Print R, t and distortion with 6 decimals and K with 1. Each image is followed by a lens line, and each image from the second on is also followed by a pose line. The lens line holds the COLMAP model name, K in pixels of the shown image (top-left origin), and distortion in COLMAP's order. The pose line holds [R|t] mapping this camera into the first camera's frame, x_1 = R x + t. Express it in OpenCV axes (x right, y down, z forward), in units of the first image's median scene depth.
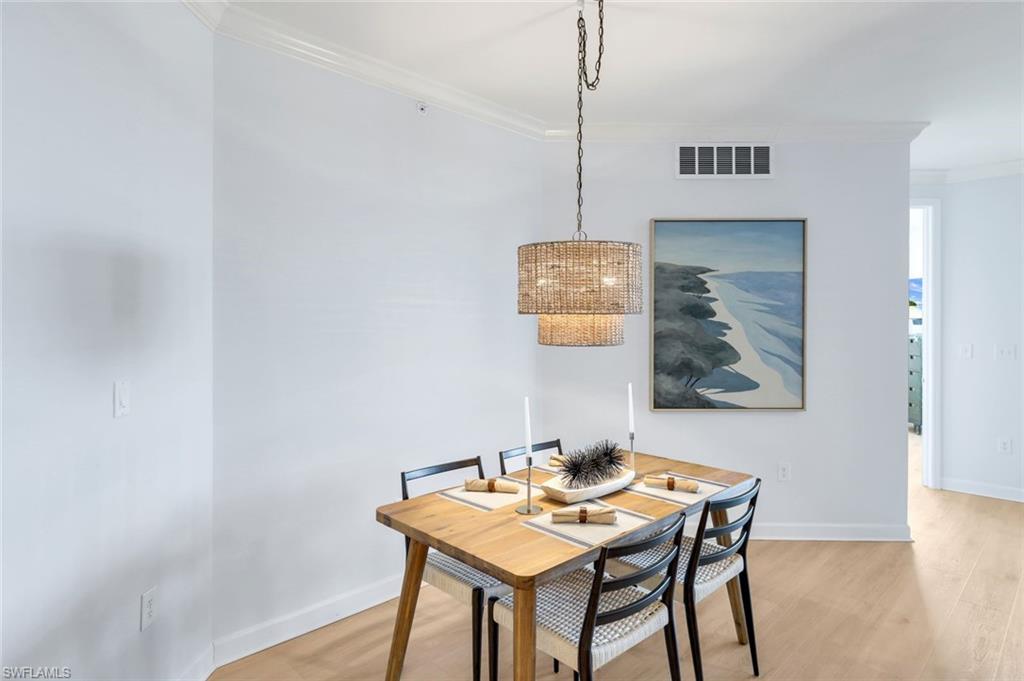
lens RADIAL K [[561.7, 0, 512.3], [0, 561.7, 326.2], [0, 0, 1]] dist [-0.001594, -0.000205]
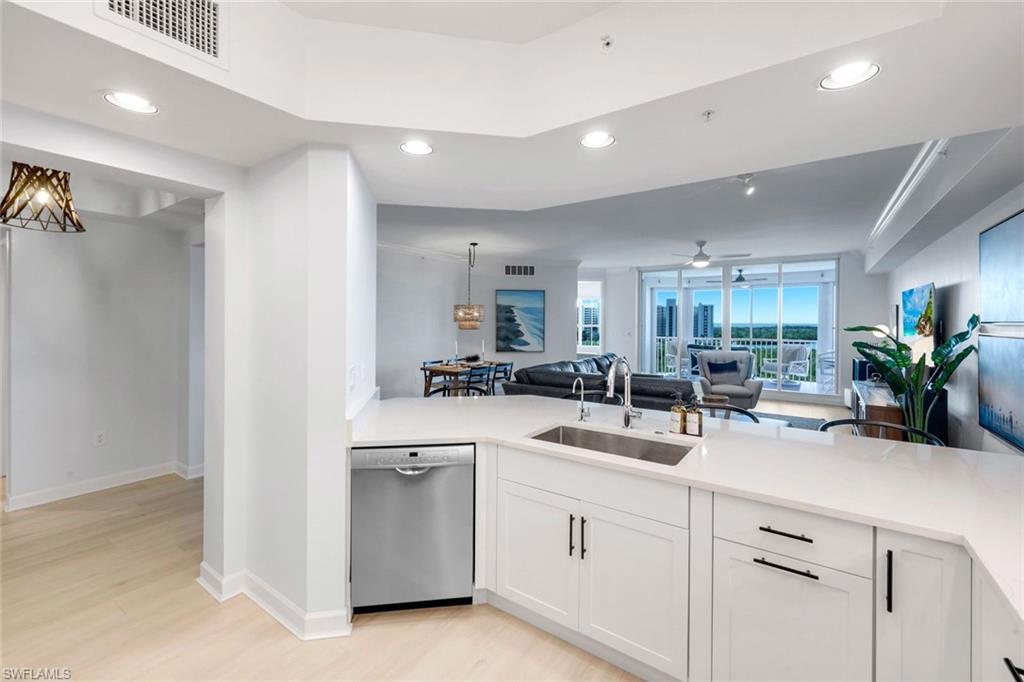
lens RADIAL K [[423.3, 0, 515.7], [0, 423.3, 326.1], [0, 0, 1]] dist [-0.000617, -0.000092]
pose [[0.982298, 0.003658, 0.187289, -0.074694], [-0.005043, 0.999963, 0.006922, -0.008677], [-0.187257, -0.007744, 0.982280, -1.273004]]
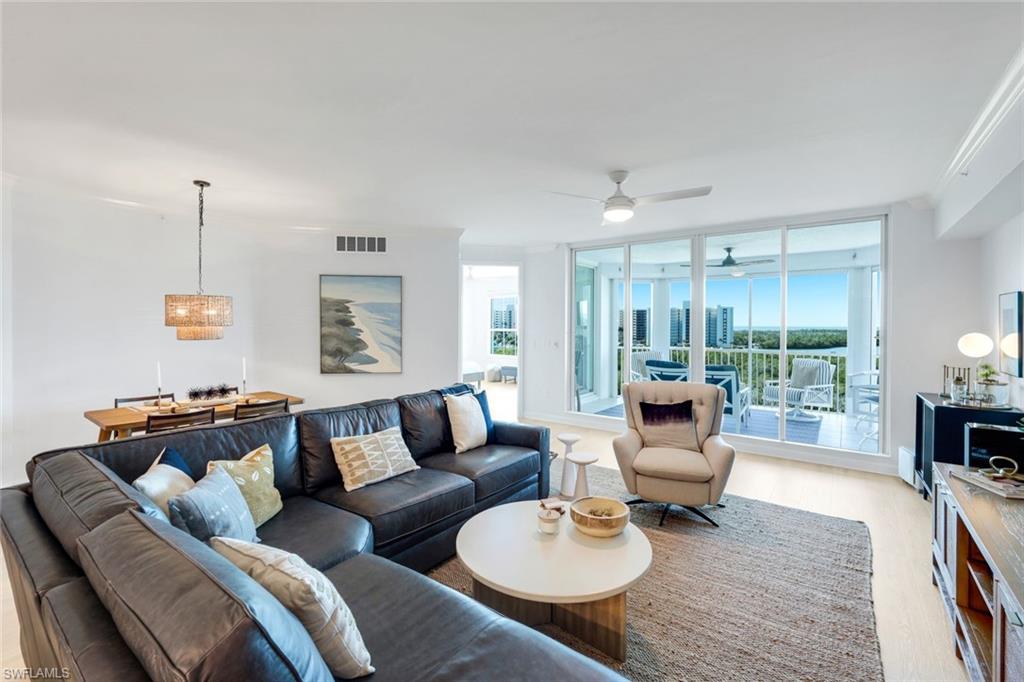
lens RADIAL K [[440.3, 0, 507.5], [0, 440.3, 328.4], [0, 0, 1]] dist [0.001908, 0.000505]
pose [[0.988310, 0.005523, 0.152355, 0.650271], [-0.006446, 0.999964, 0.005562, -0.018805], [-0.152319, -0.006479, 0.988310, -0.572356]]
